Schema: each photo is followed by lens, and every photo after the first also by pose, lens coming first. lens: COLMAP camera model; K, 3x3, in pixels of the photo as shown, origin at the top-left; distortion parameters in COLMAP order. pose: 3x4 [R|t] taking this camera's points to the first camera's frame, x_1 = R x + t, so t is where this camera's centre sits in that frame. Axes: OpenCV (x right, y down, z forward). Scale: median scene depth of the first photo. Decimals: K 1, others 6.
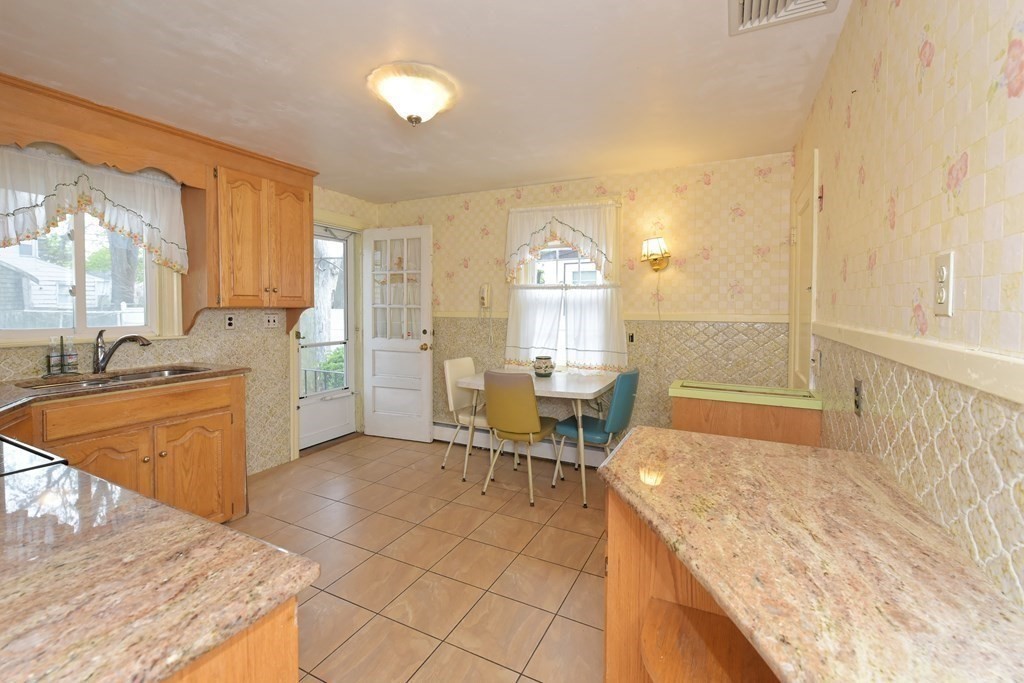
lens RADIAL K [[442.3, 0, 511.3], [0, 442.3, 323.0], [0, 0, 1]] dist [0.003182, -0.000083]
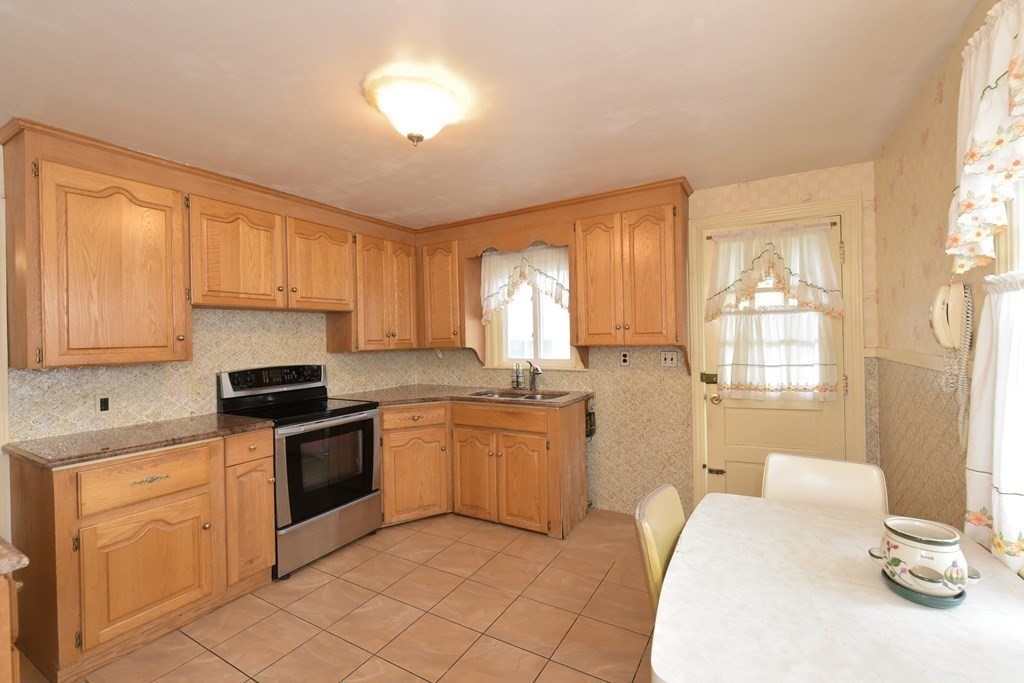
lens RADIAL K [[437.0, 0, 512.0], [0, 437.0, 341.5], [0, 0, 1]] dist [-0.000840, -0.001378]
pose [[-0.058893, 0.006872, -0.998241, 0.516702], [-0.016564, 0.999832, 0.007860, -0.059713], [0.998127, 0.016998, -0.058769, 1.032472]]
